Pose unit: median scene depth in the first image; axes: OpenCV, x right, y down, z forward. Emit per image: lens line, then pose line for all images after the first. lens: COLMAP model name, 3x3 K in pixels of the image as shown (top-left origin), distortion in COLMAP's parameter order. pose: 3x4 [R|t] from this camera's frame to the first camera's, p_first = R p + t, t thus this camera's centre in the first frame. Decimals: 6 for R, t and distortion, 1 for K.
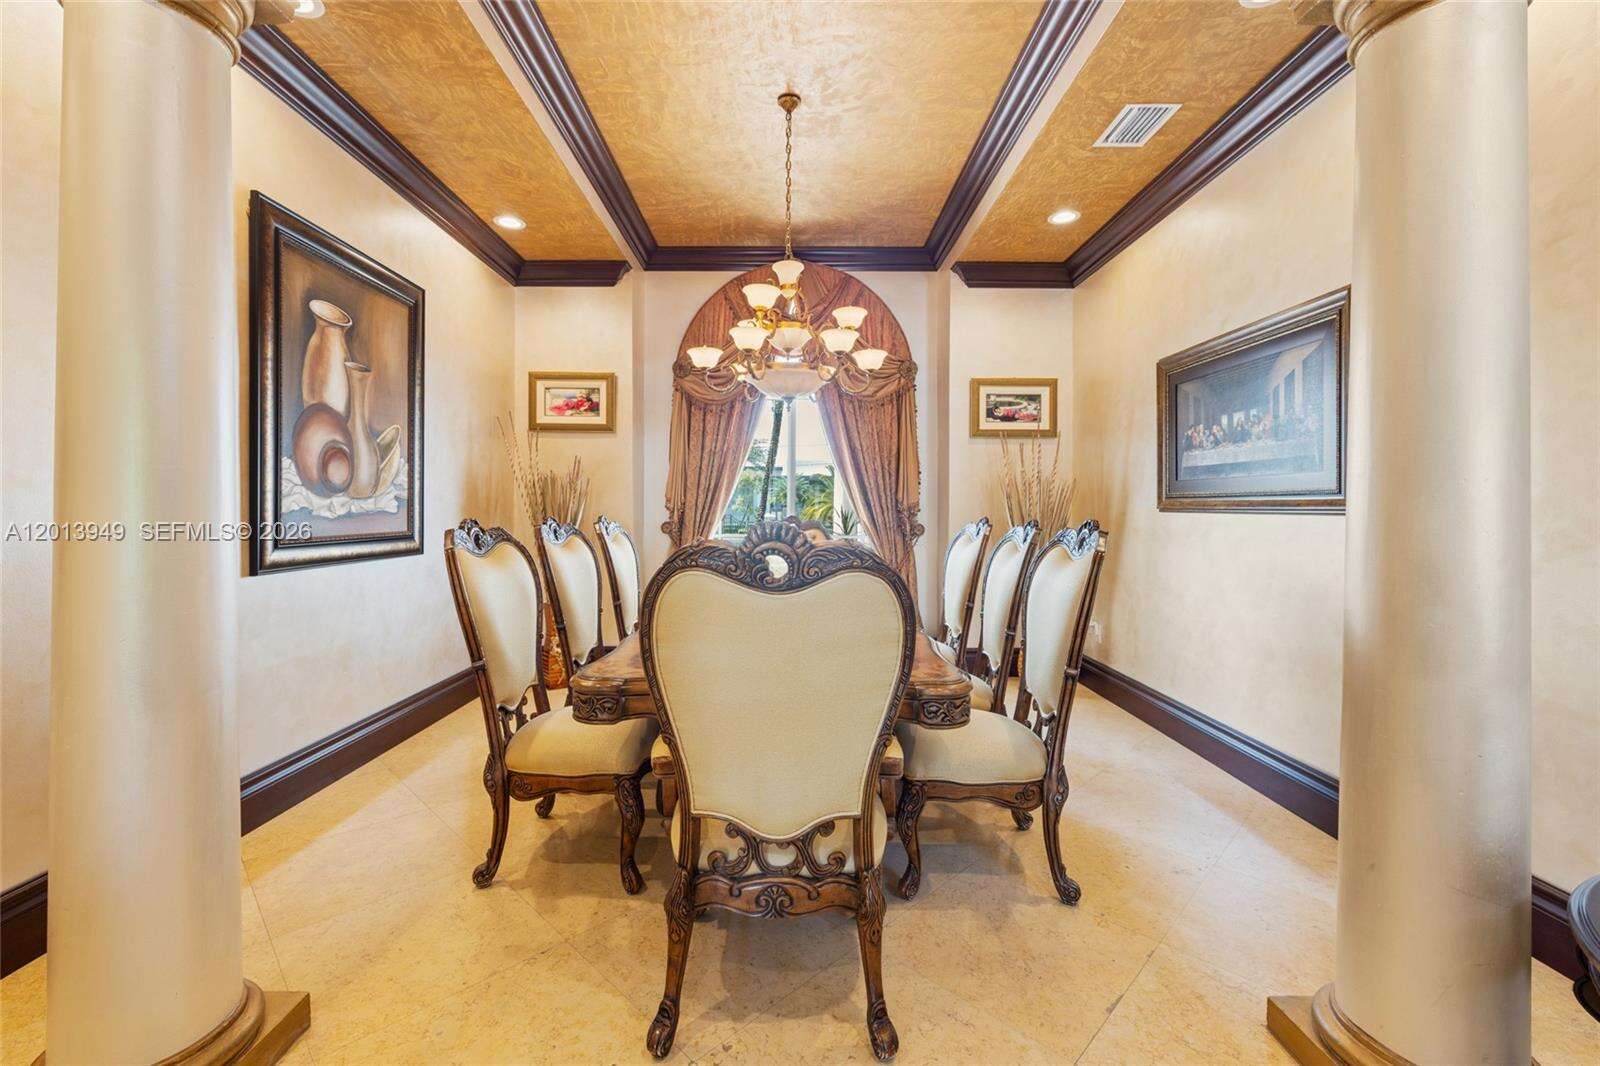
lens RADIAL K [[673.4, 0, 796.5], [0, 673.4, 519.0], [0, 0, 1]] dist [-0.009368, -0.000007]
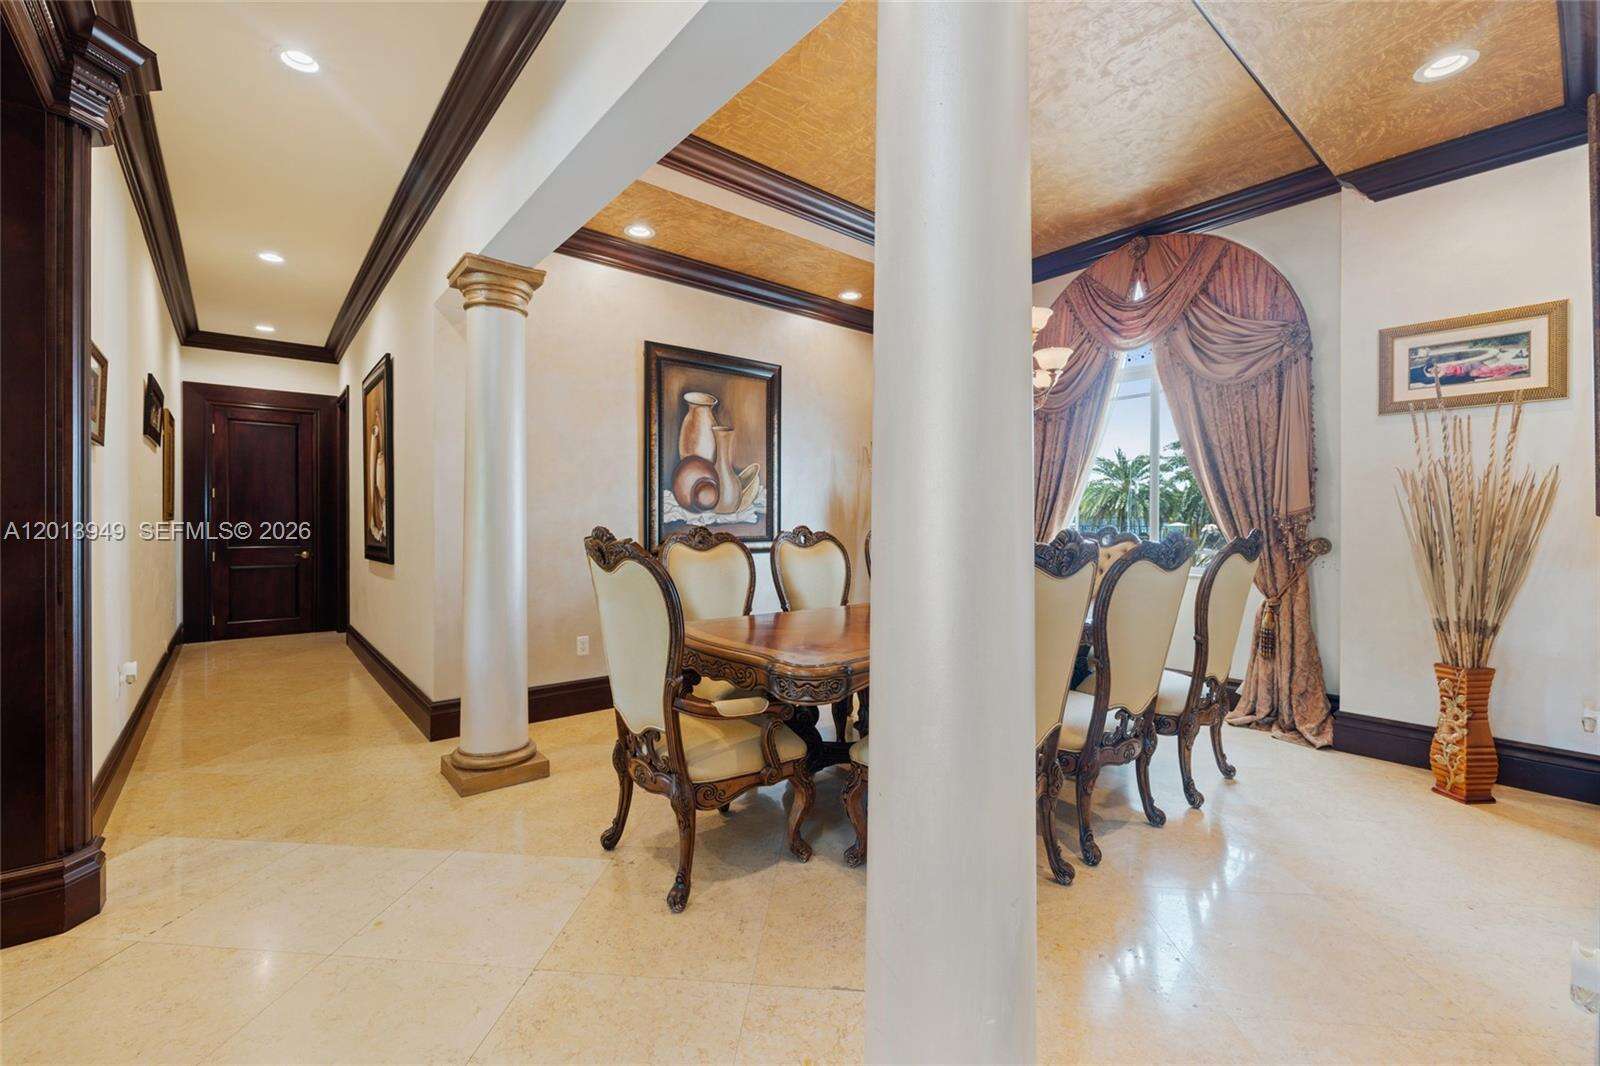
lens RADIAL K [[673.4, 0, 791.9], [0, 673.4, 529.0], [0, 0, 1]] dist [-0.009368, -0.000007]
pose [[0.628827, 0.006294, -0.777520, 0.606497], [-0.008841, 0.999960, 0.000944, 0.001858], [0.777495, 0.006280, 0.628857, 0.135675]]
